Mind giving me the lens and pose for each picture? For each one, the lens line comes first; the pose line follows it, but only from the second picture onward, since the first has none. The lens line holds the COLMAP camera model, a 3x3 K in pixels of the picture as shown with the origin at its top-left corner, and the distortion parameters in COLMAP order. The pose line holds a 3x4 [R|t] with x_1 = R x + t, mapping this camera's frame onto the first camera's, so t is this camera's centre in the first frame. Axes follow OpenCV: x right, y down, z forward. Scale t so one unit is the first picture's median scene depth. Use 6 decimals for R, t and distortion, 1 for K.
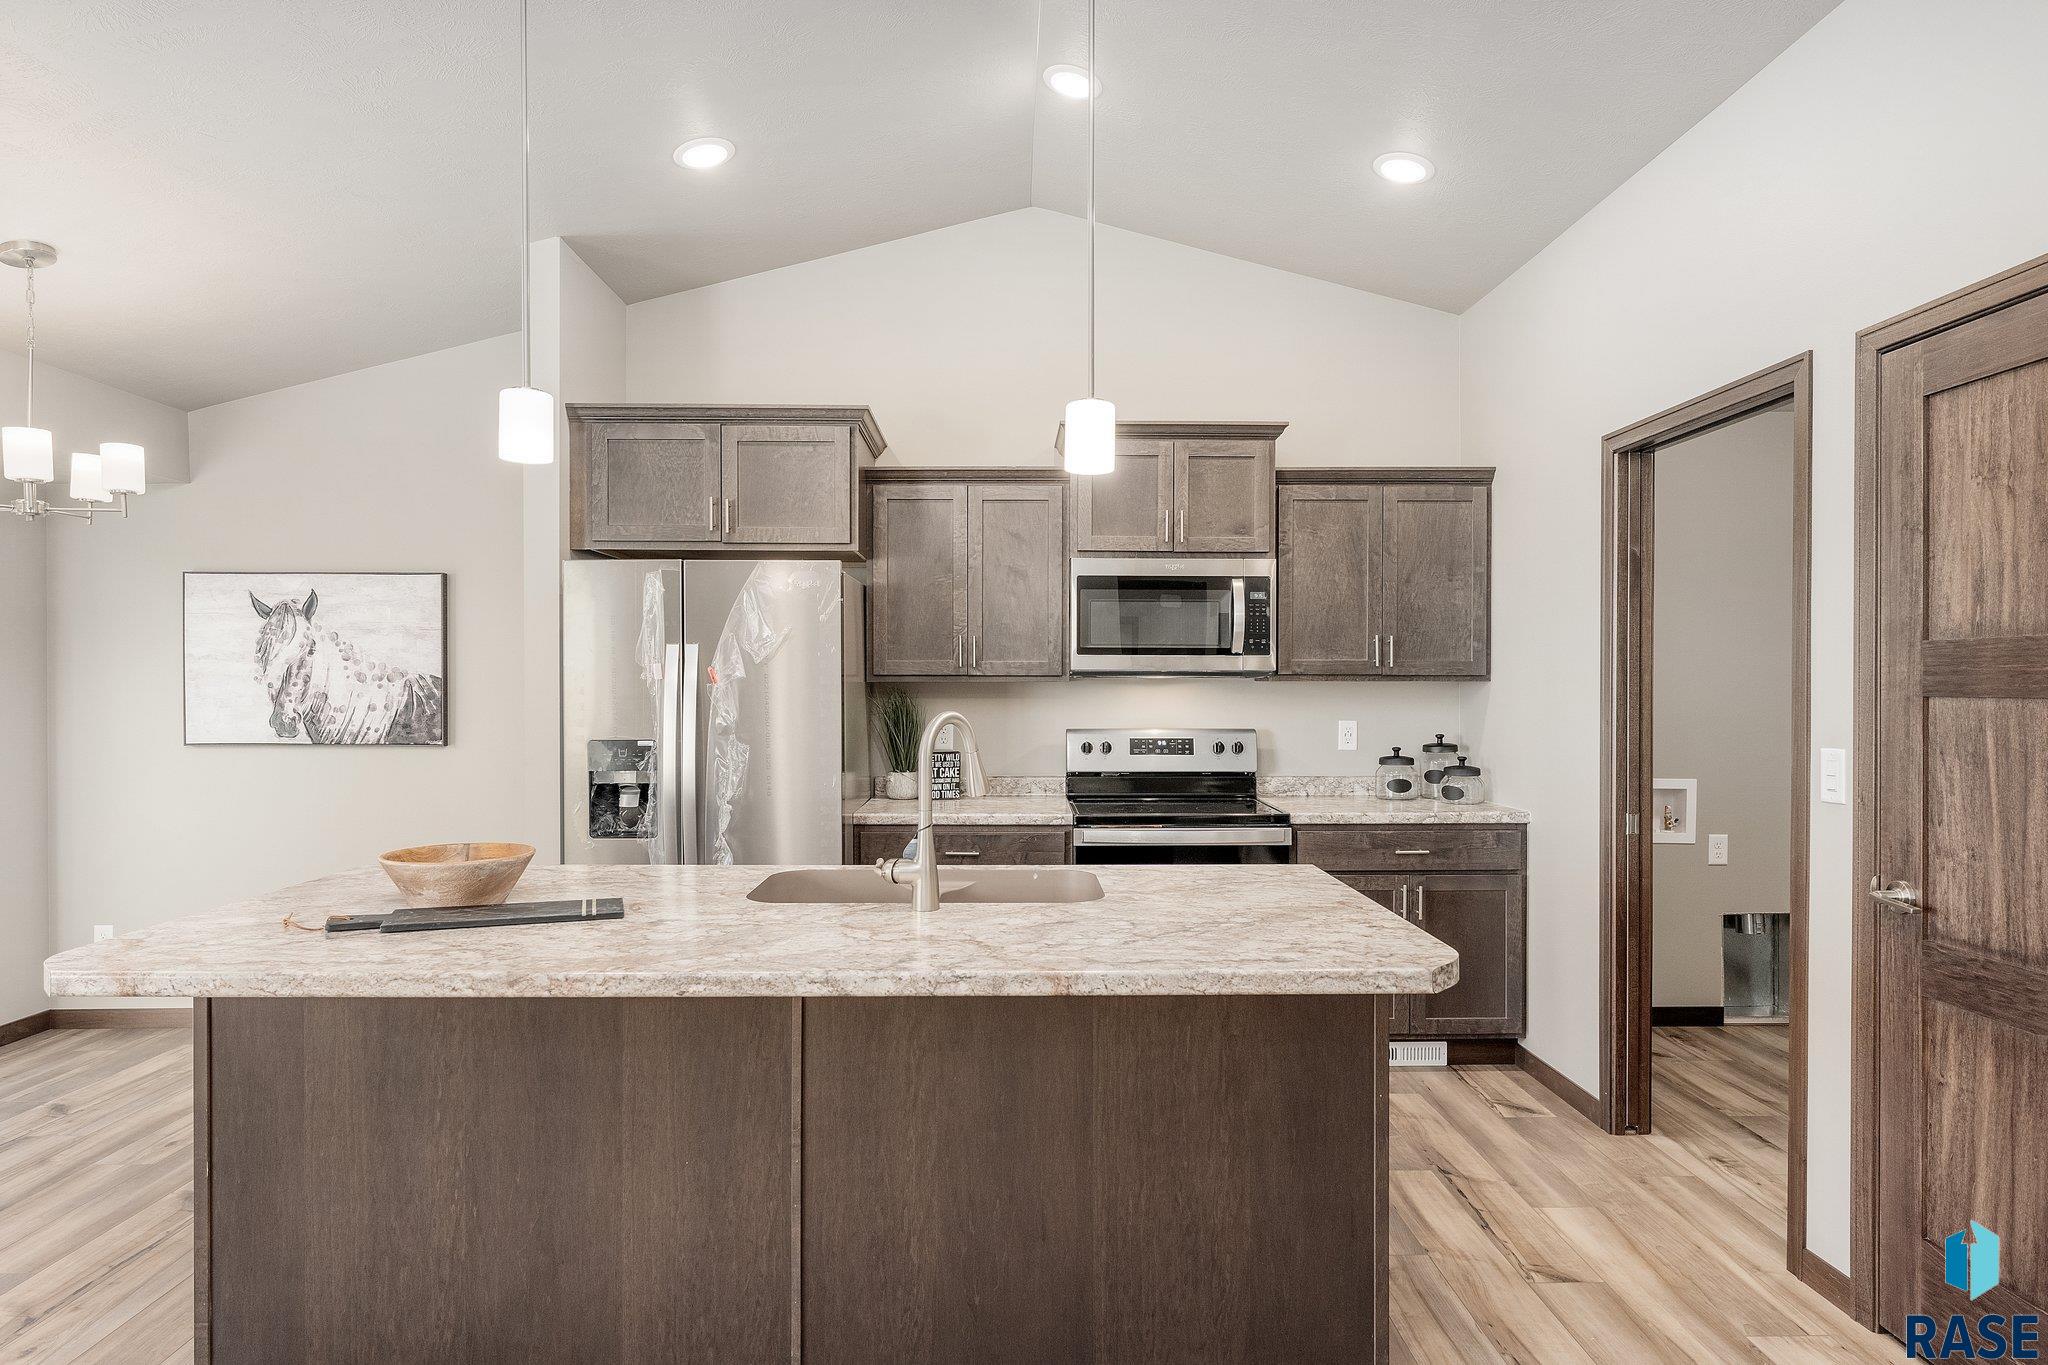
lens RADIAL K [[1168.7, 0, 1024.0], [0, 1168.7, 682.5], [0, 0, 1]] dist [0.007123, -0.000390]
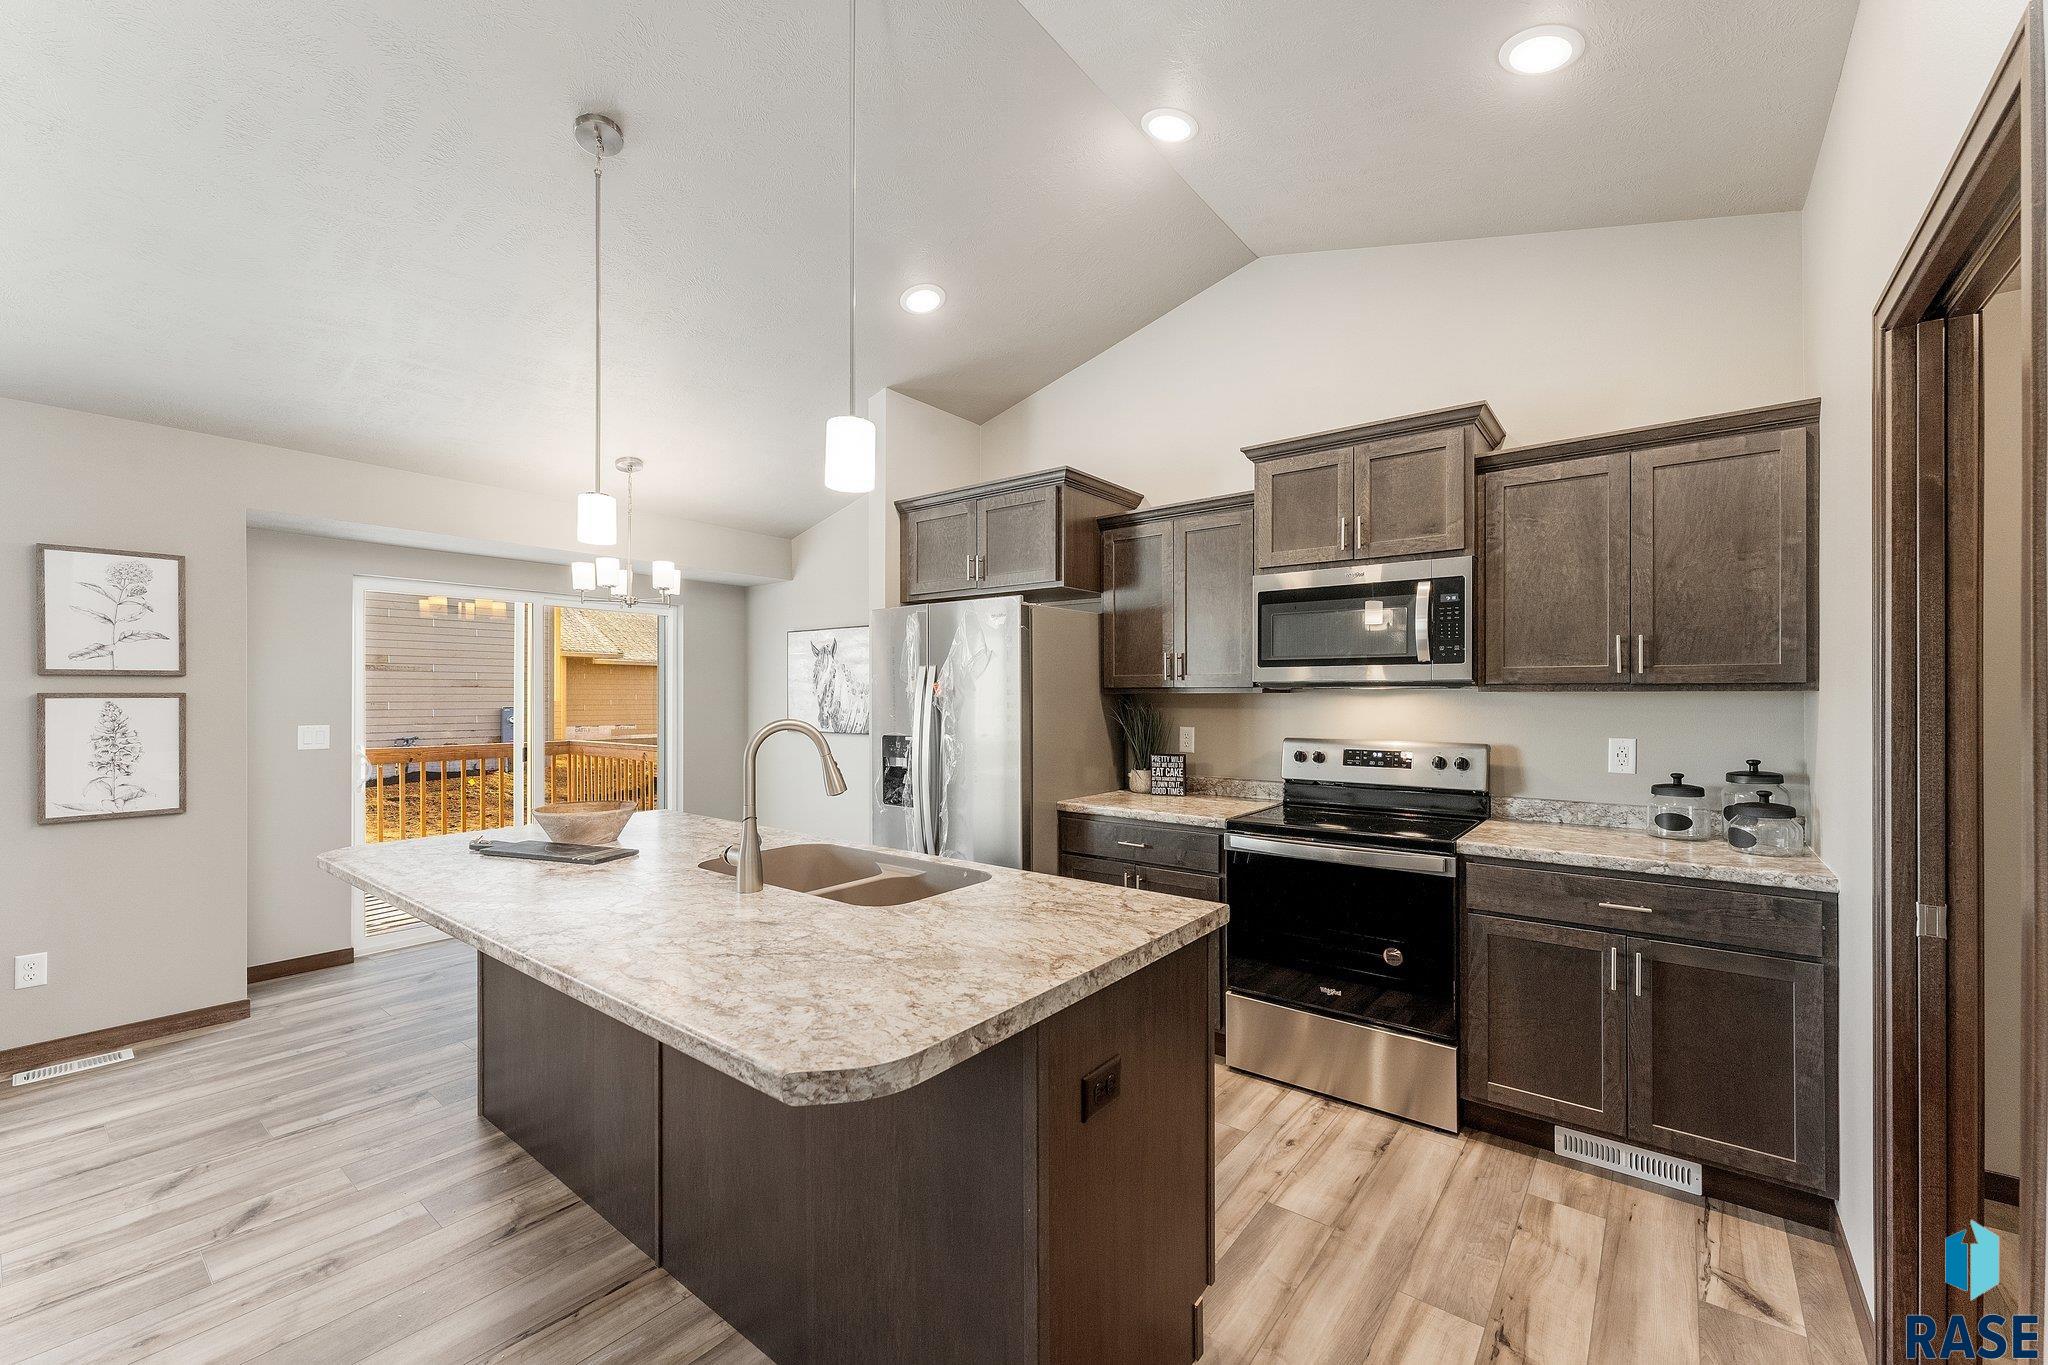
lens RADIAL K [[821.6, 0, 1016.3], [0, 821.6, 685.9], [0, 0, 1]] dist [0.001854, 0.000299]
pose [[0.776625, -0.008374, -0.629908, 0.338969], [0.001650, 0.999935, -0.011259, 0.000882], [0.629961, 0.007705, 0.776588, 0.287923]]
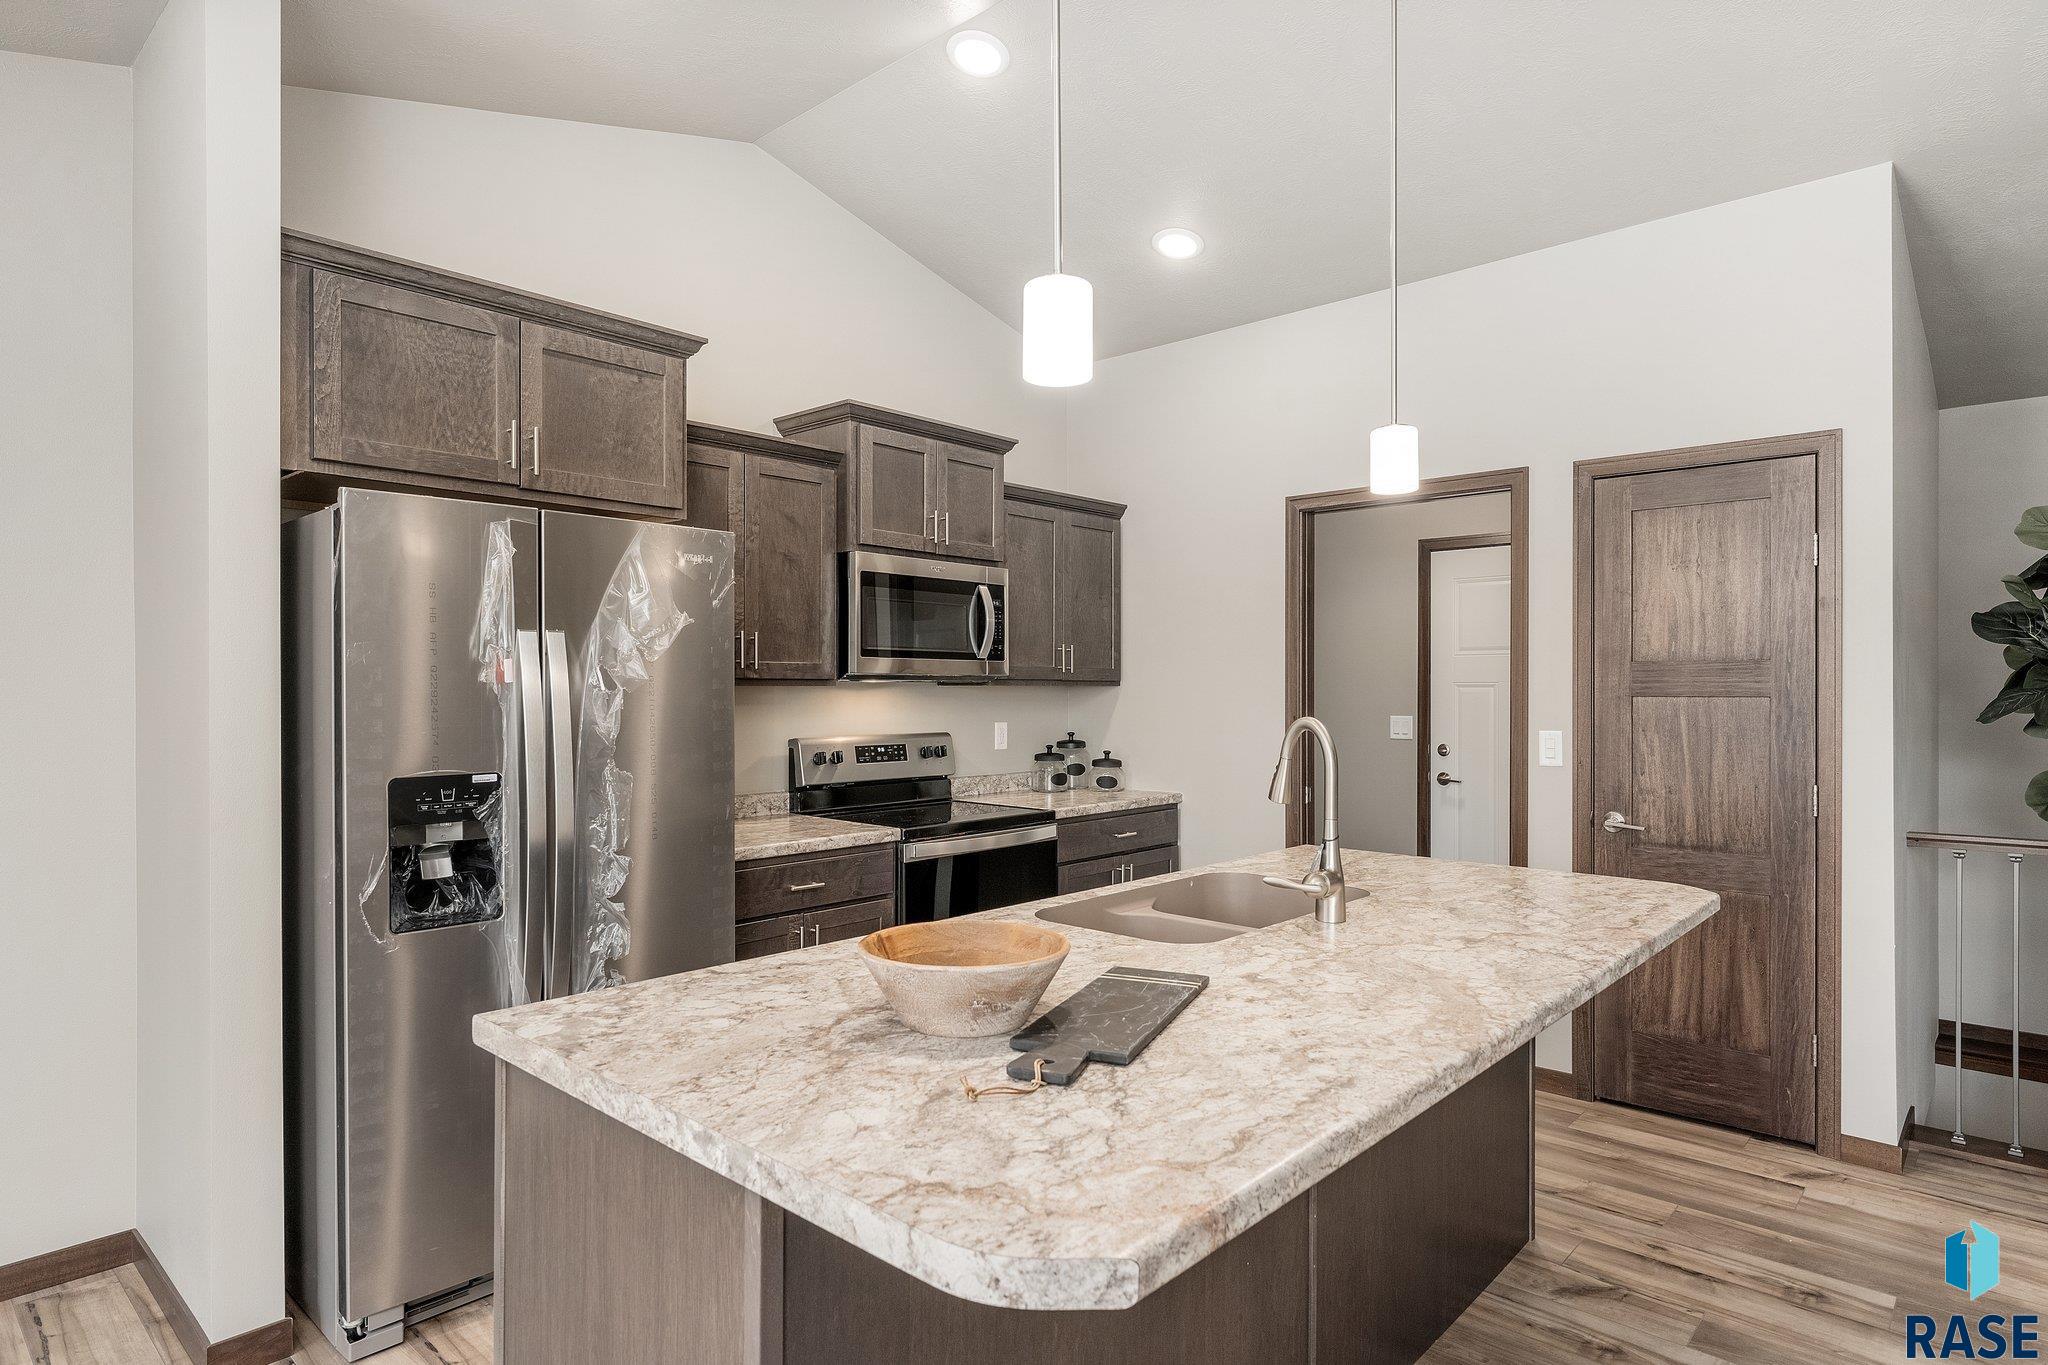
lens RADIAL K [[1127.5, 0, 1013.1], [0, 1127.5, 681.6], [0, 0, 1]] dist [-0.006568, -0.001177]
pose [[0.685129, 0.003547, 0.728413, -0.514651], [-0.000696, 0.999991, -0.004215, -0.000487], [-0.728421, 0.002380, 0.685125, 0.303778]]
